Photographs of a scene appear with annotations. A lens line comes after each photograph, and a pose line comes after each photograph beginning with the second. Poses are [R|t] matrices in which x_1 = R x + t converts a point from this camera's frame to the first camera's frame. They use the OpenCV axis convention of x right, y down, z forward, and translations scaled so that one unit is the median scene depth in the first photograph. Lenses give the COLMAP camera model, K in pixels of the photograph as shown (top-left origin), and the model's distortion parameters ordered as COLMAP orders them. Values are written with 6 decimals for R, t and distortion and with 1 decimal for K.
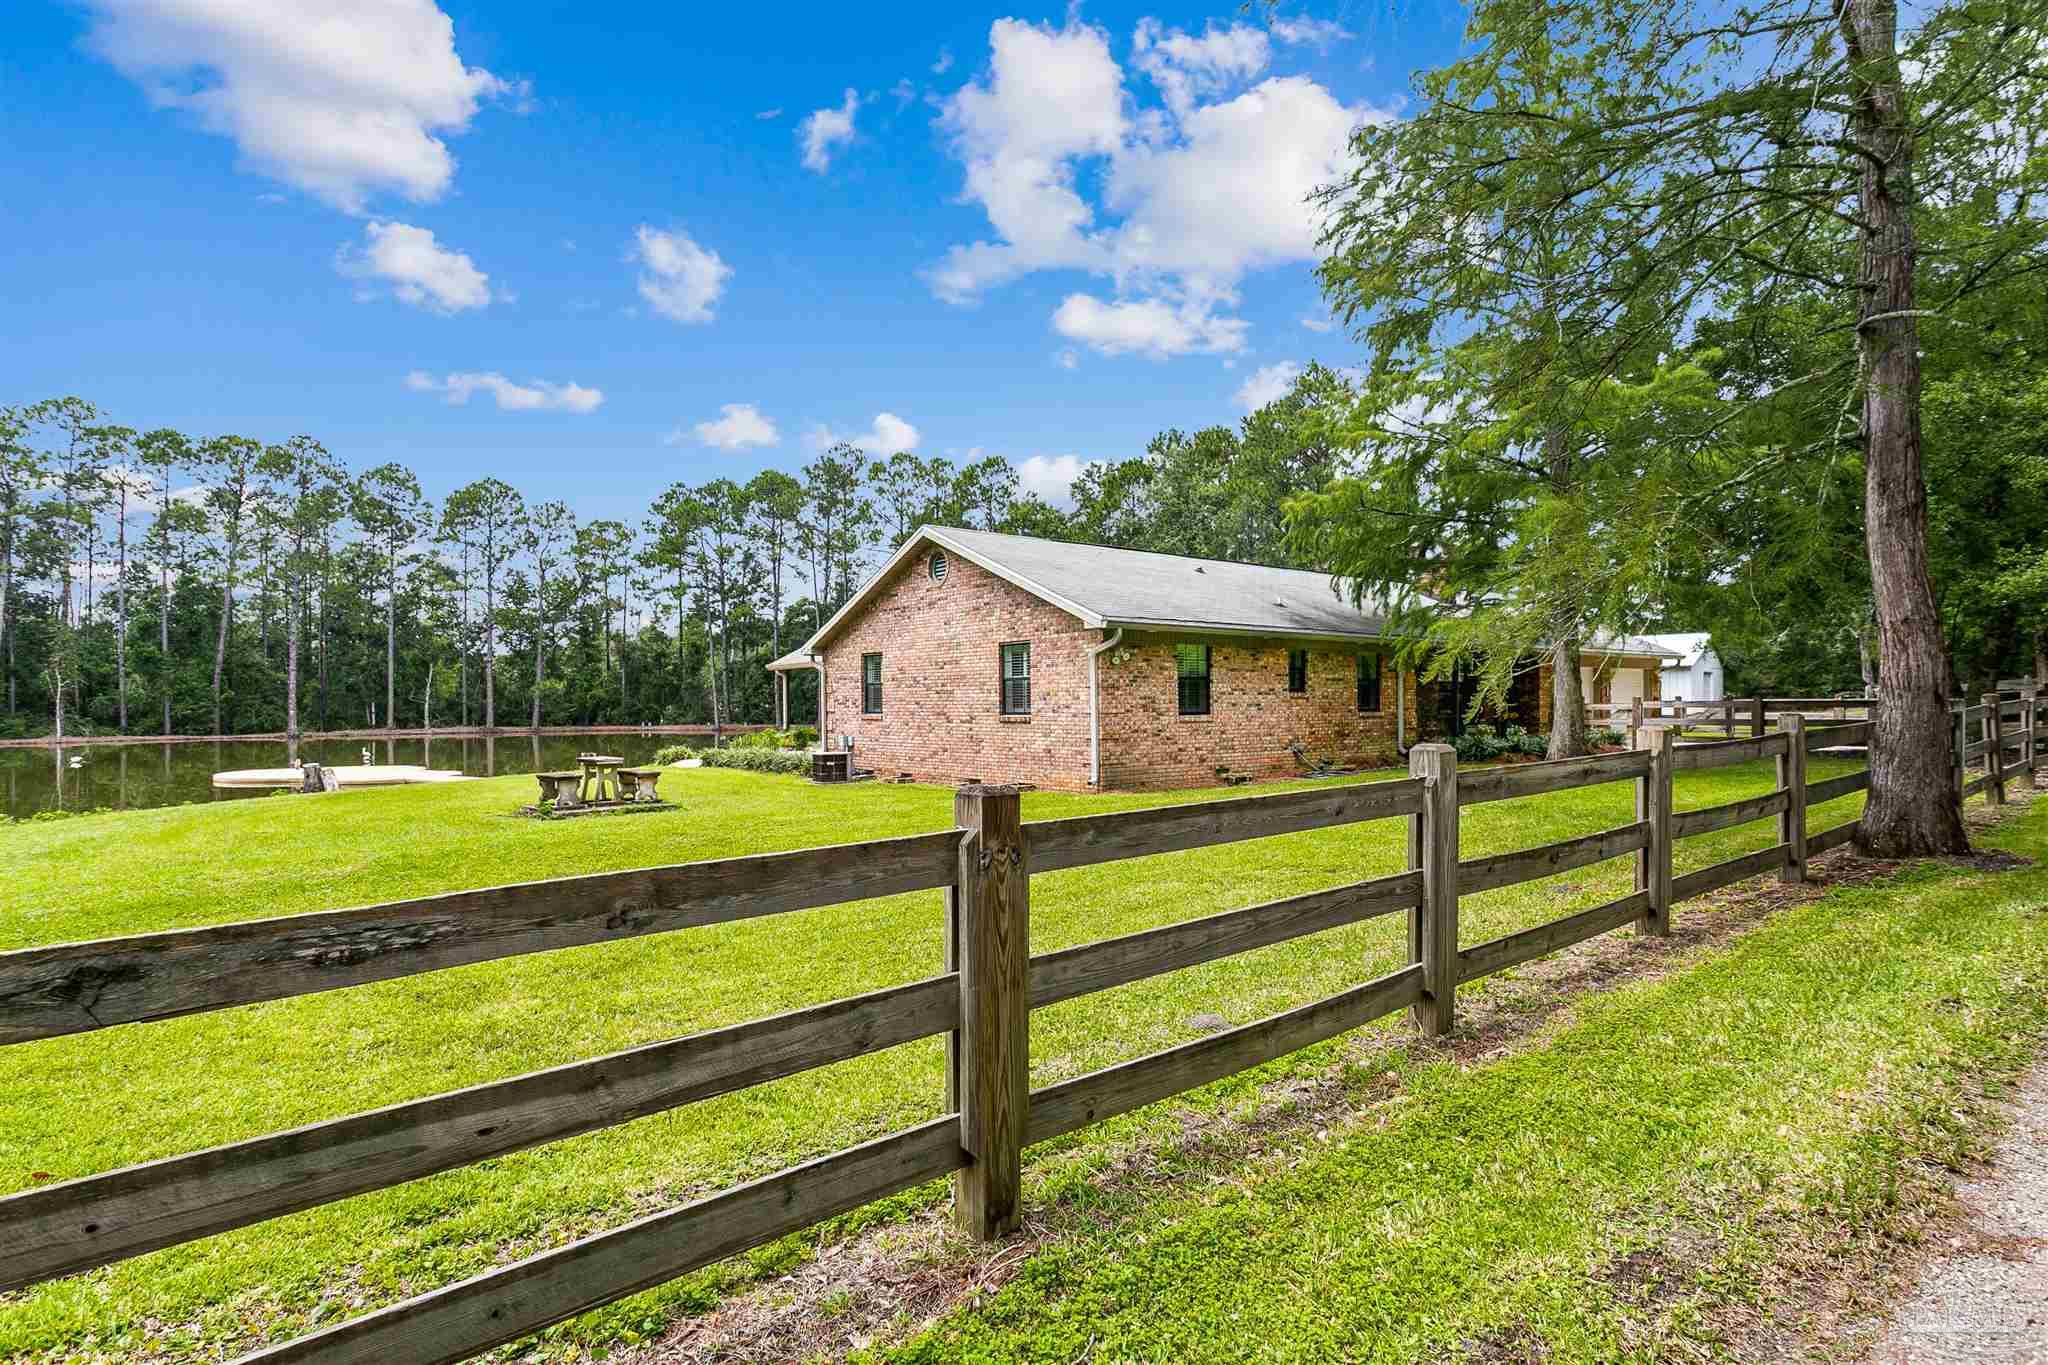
lens RADIAL K [[1010.2, 0, 1015.9], [0, 1010.2, 696.4], [0, 0, 1]] dist [0.001387, 0.000473]
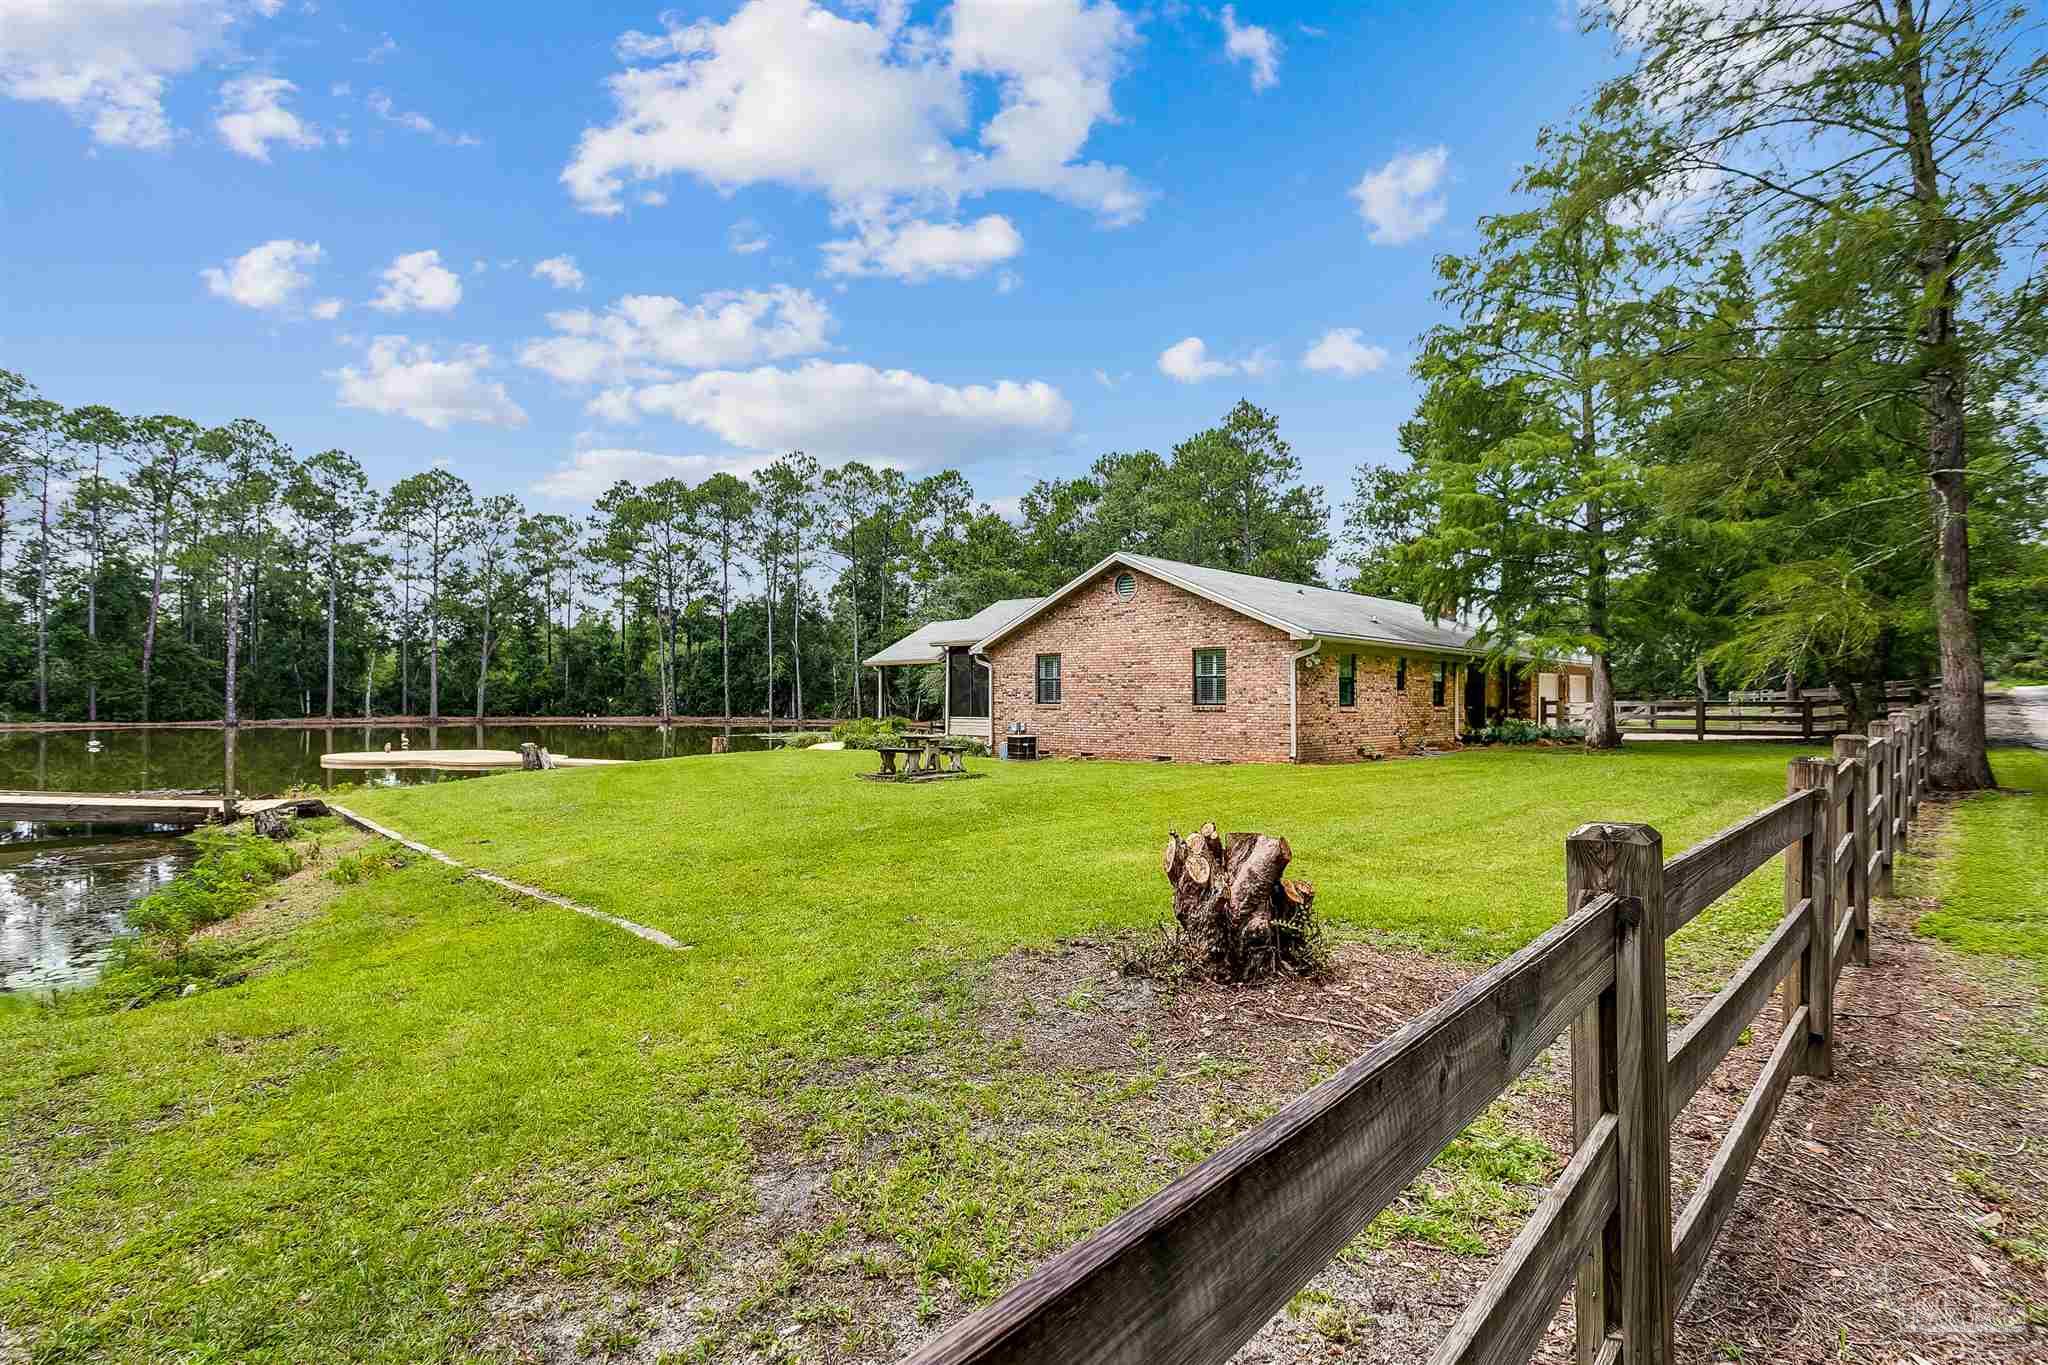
lens RADIAL K [[967.4, 0, 1024.0], [0, 967.4, 682.5], [0, 0, 1]] dist [0.001104, 0.001031]
pose [[0.991216, 0.013900, 0.131520, -0.070291], [-0.012333, 0.999843, -0.012723, 0.001458], [-0.131676, 0.010989, 0.991232, -0.031539]]
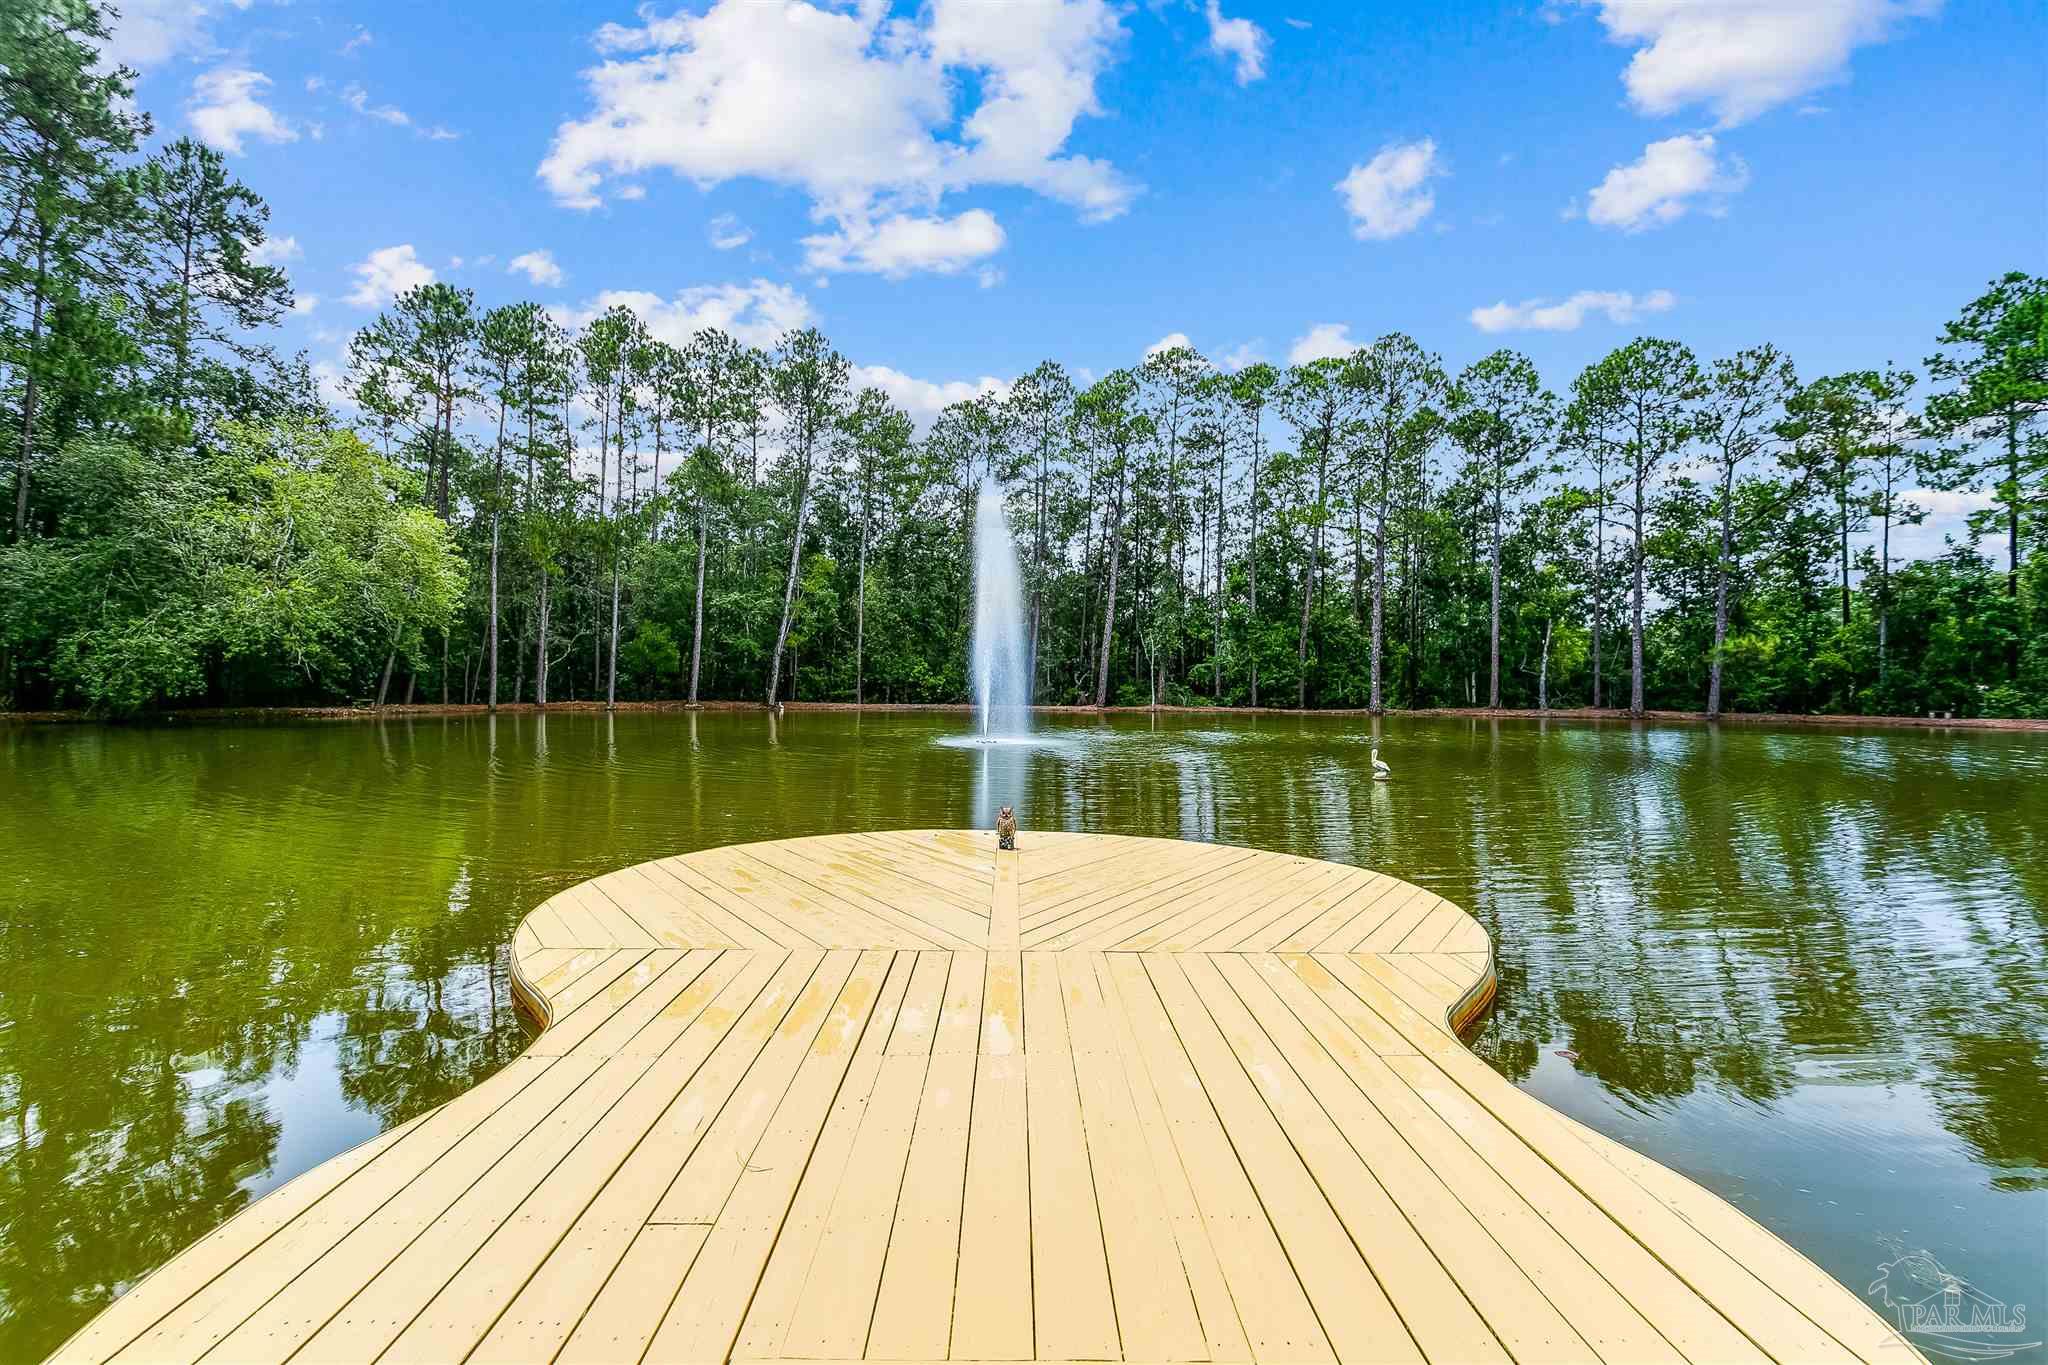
lens RADIAL K [[968.8, 0, 983.8], [0, 968.8, 686.3], [0, 0, 1]] dist [0.000562, -0.000142]
pose [[0.493298, 0.010039, -0.869802, -0.186802], [-0.007320, 0.999946, 0.007390, 0.013656], [0.869829, 0.002721, 0.493345, 0.326638]]
